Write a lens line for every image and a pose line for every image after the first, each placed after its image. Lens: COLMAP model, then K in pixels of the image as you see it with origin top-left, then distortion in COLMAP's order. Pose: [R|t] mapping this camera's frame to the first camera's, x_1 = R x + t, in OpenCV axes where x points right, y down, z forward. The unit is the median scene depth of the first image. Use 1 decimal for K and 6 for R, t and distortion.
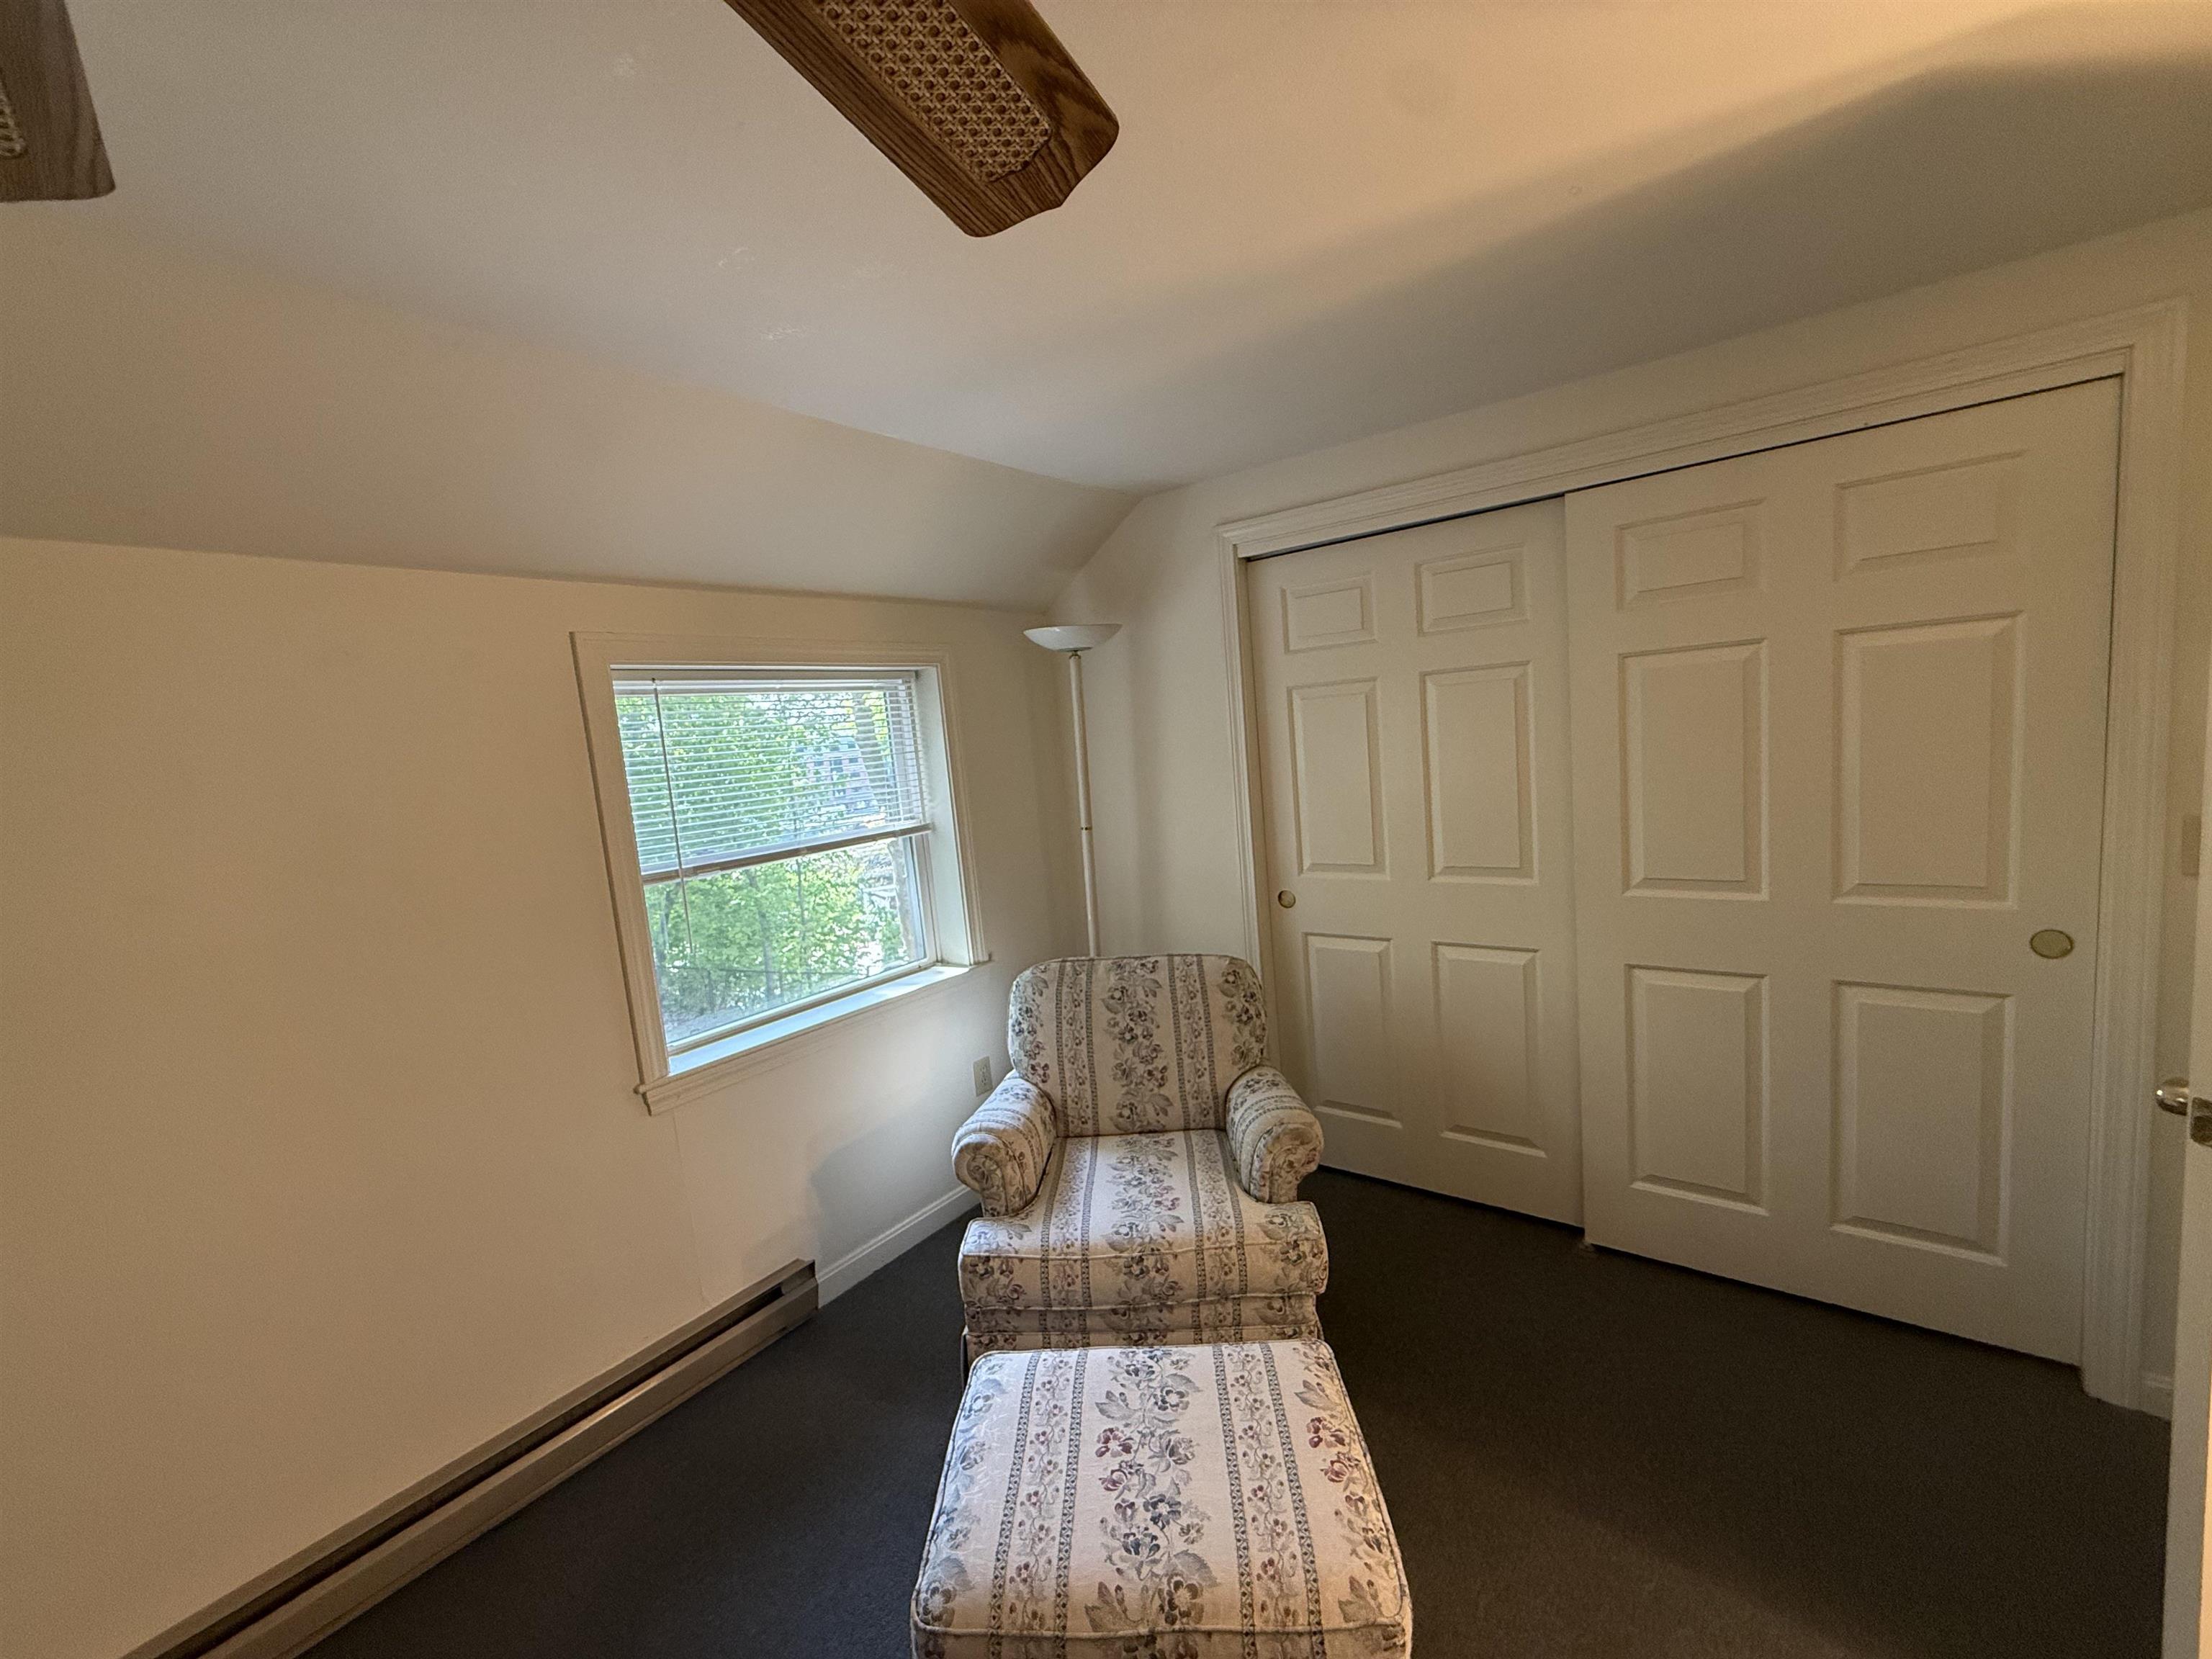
lens RADIAL K [[882.7, 0, 1094.5], [0, 882.7, 833.0], [0, 0, 1]] dist [0.000782, 0.001106]
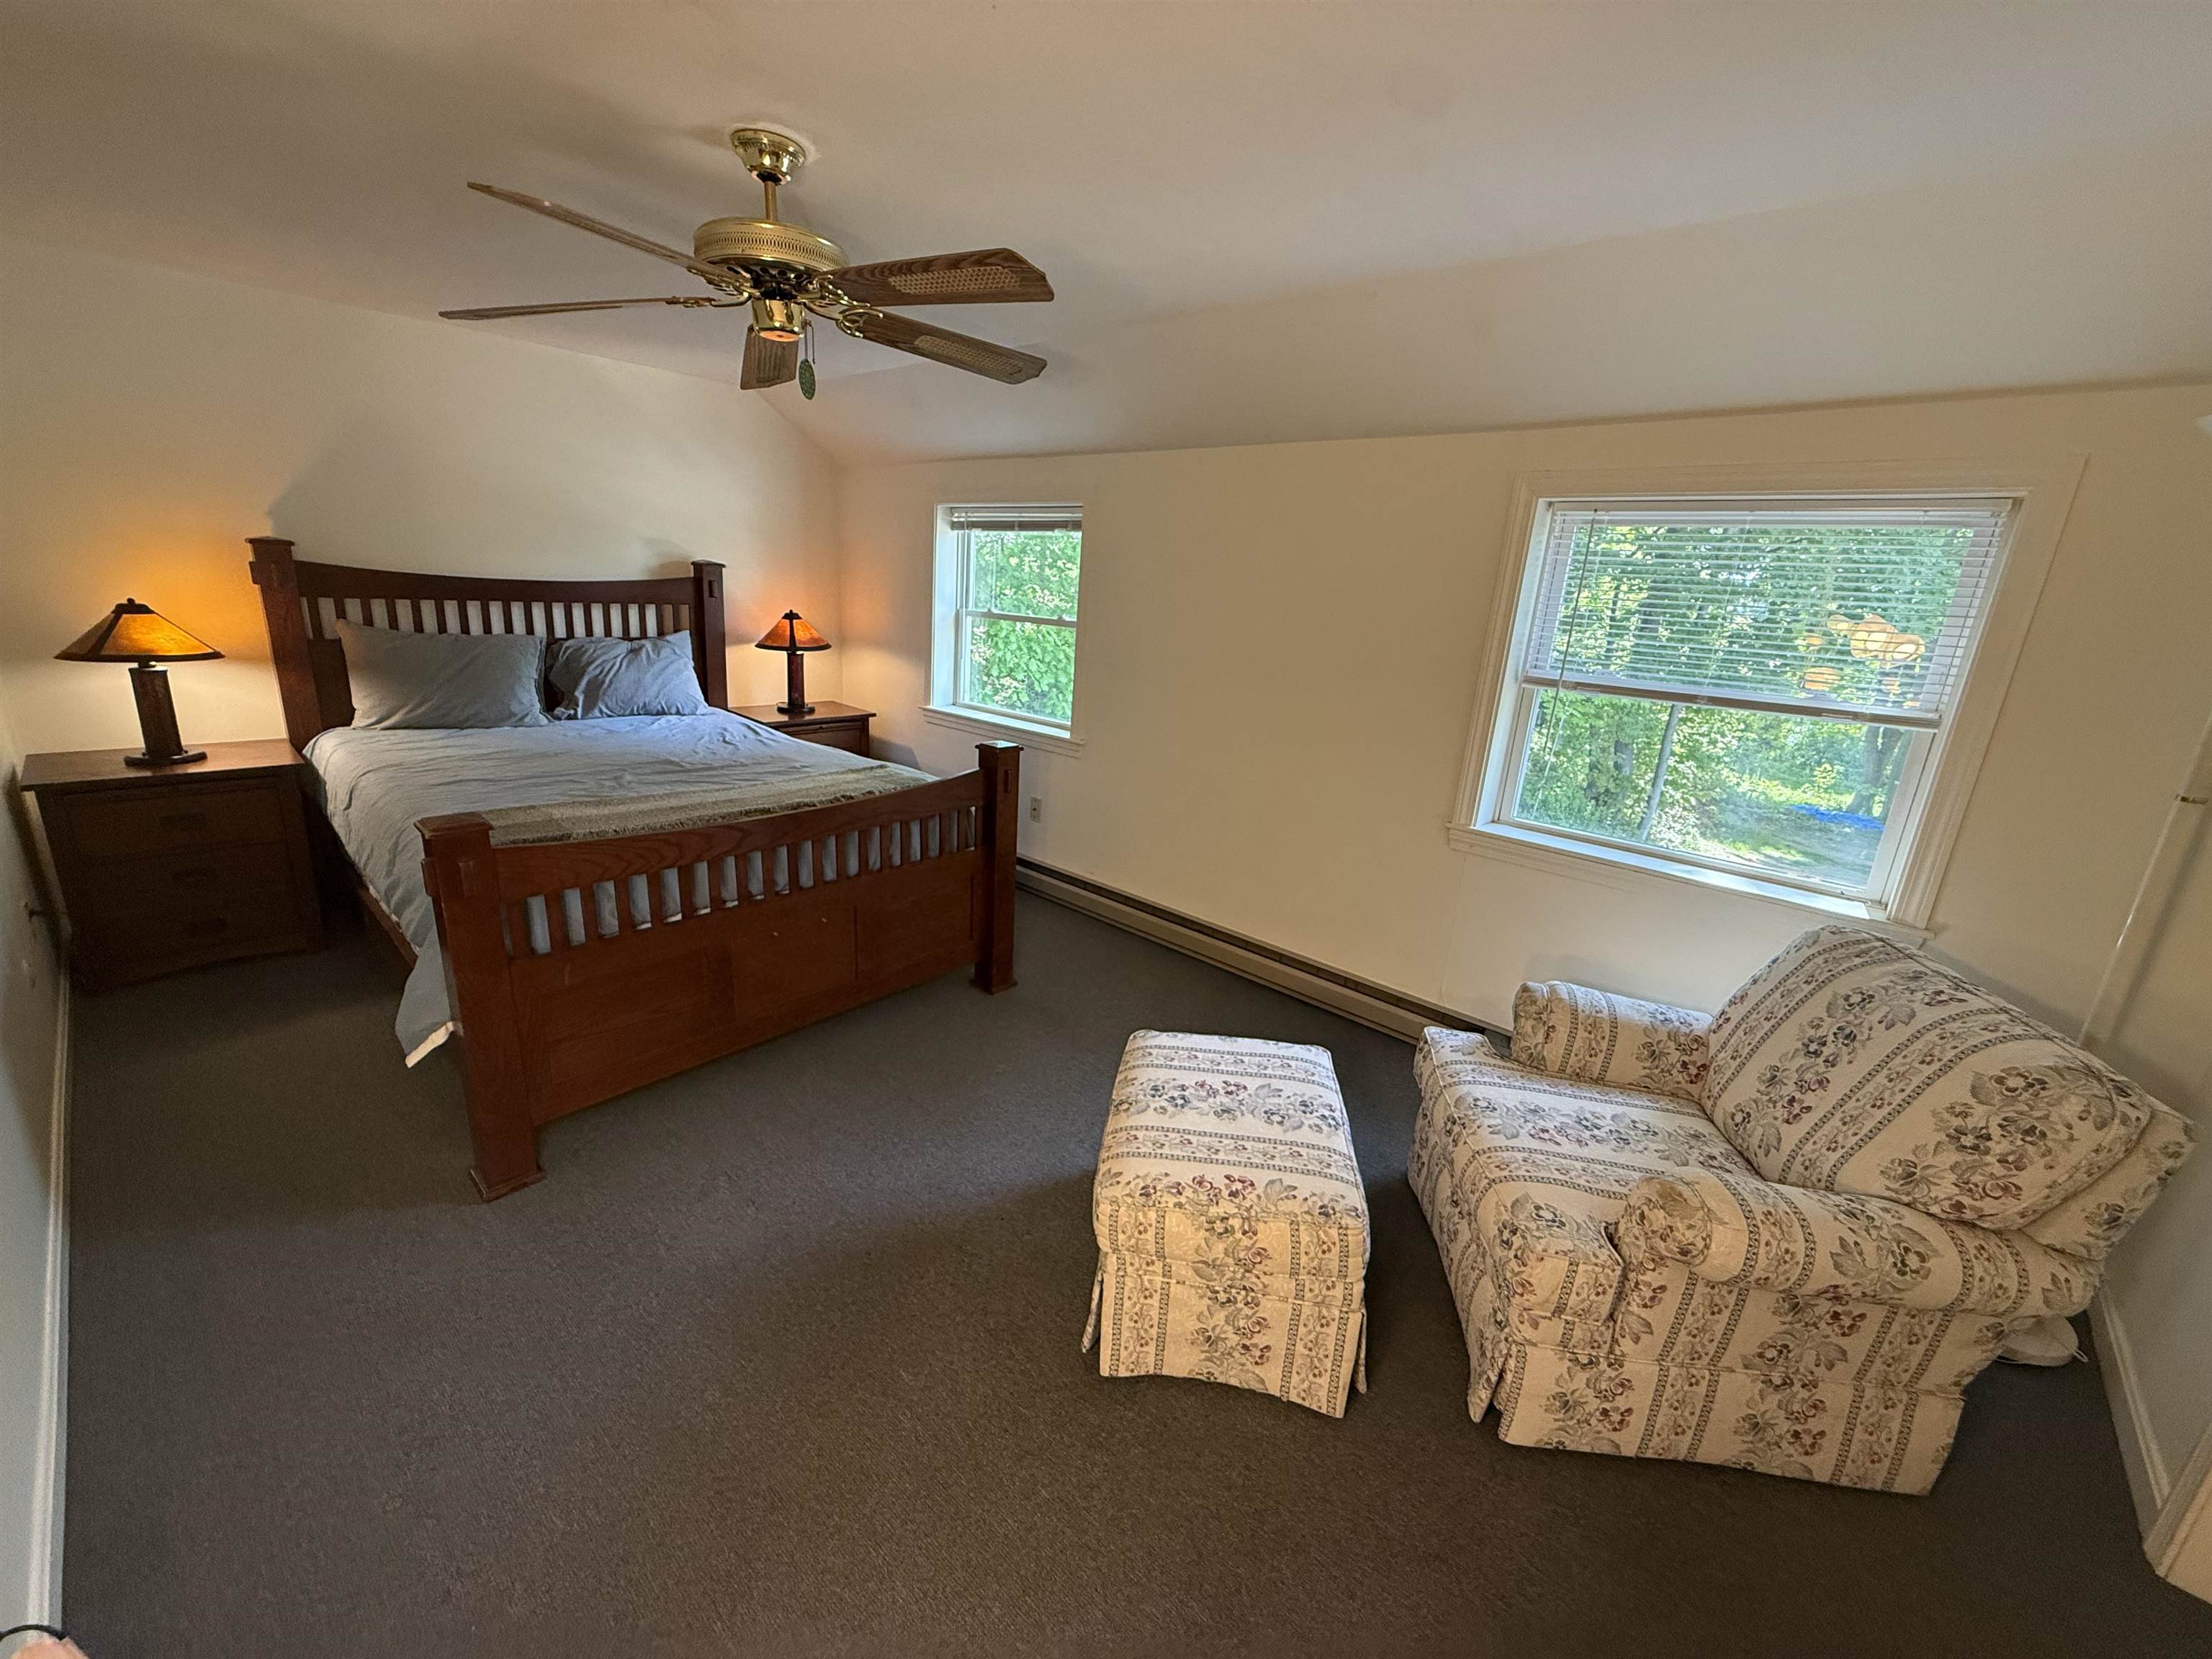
lens RADIAL K [[882.7, 0, 1093.8], [0, 882.7, 832.9], [0, 0, 1]] dist [0.000782, 0.001106]
pose [[-0.093956, 0.354413, -0.930357, 0.744860], [-0.163575, 0.916296, 0.365576, -0.098228], [0.982047, 0.186531, -0.028118, 0.459515]]
